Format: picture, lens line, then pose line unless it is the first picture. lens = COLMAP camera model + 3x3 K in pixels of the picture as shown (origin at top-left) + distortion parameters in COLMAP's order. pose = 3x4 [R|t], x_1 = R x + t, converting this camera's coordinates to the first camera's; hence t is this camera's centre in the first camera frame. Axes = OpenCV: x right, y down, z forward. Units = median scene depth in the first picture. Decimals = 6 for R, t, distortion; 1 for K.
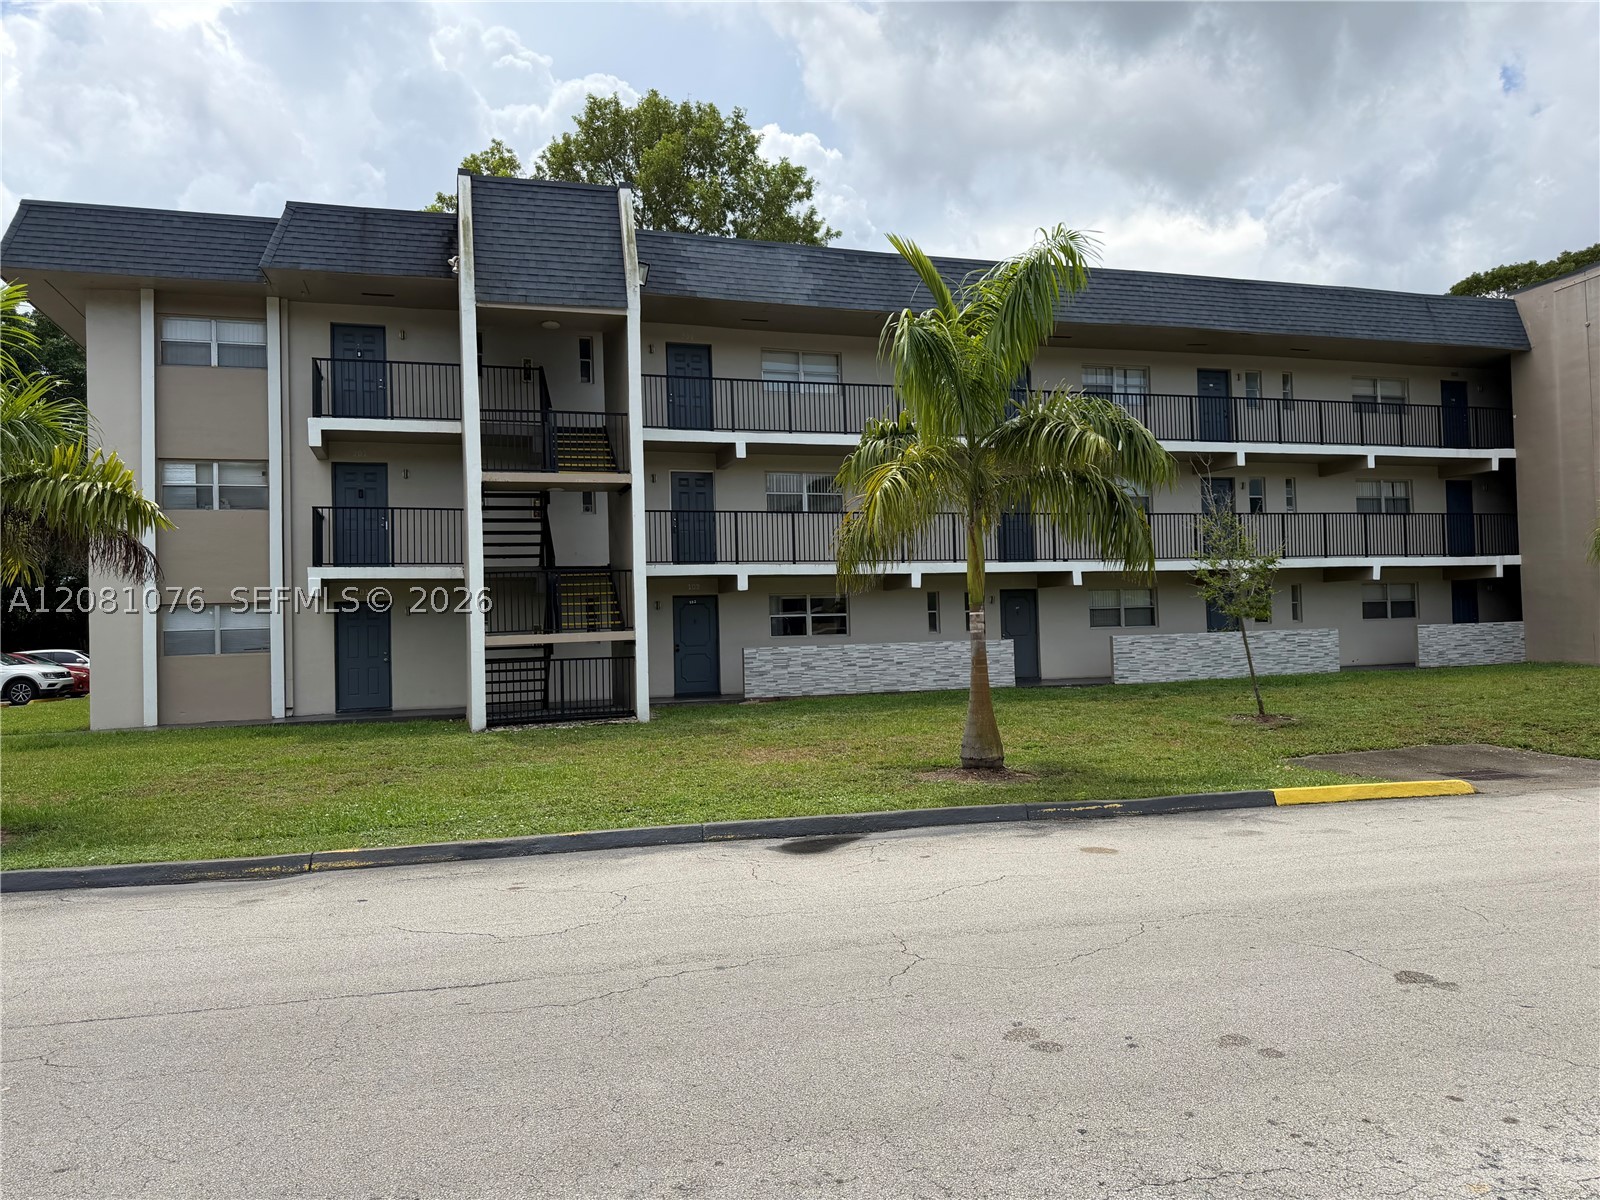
lens RADIAL K [[1194.6, 0, 800.0], [0, 1194.6, 600.0], [0, 0, 1]] dist [0.159524, -0.321539]
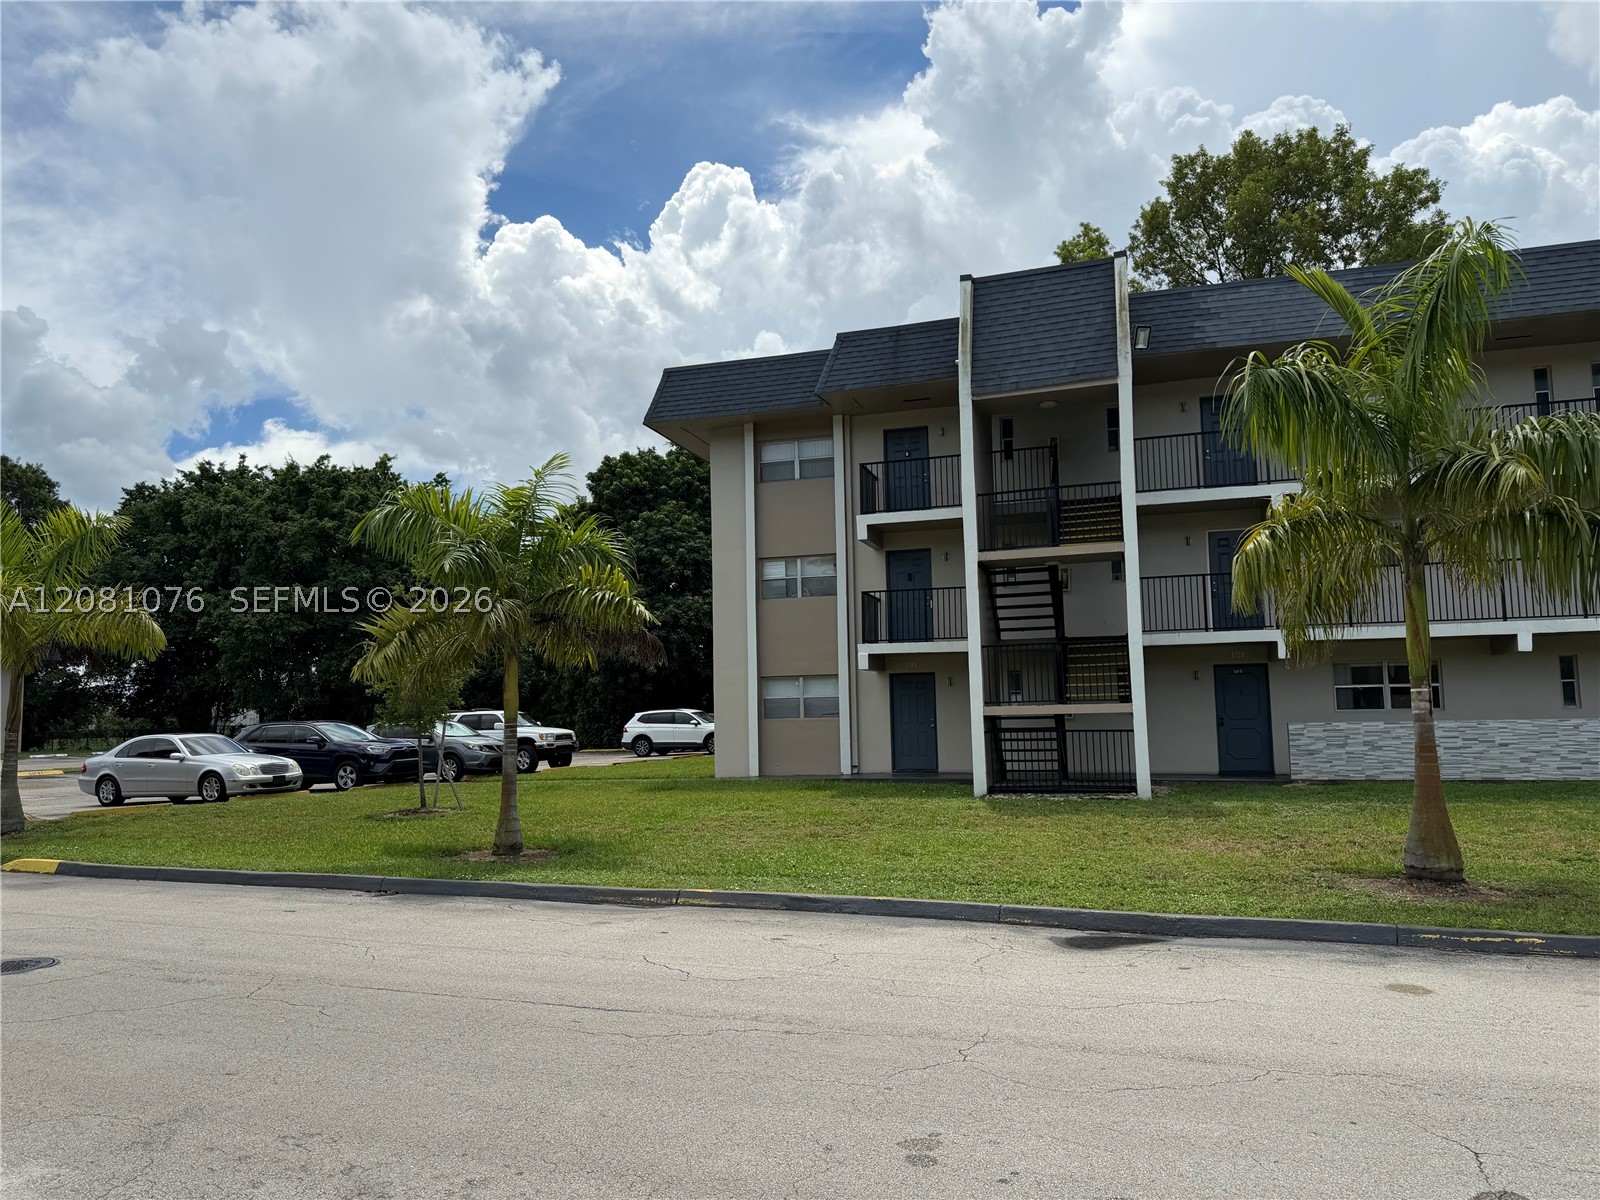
lens RADIAL K [[1211.2, 0, 800.0], [0, 1211.2, 600.0], [0, 0, 1]] dist [0.130537, -0.231431]
pose [[0.796568, -0.041823, -0.603100, 0.245345], [0.012824, 0.998549, -0.052307, -0.009190], [0.604413, 0.033932, 0.795948, 0.048928]]
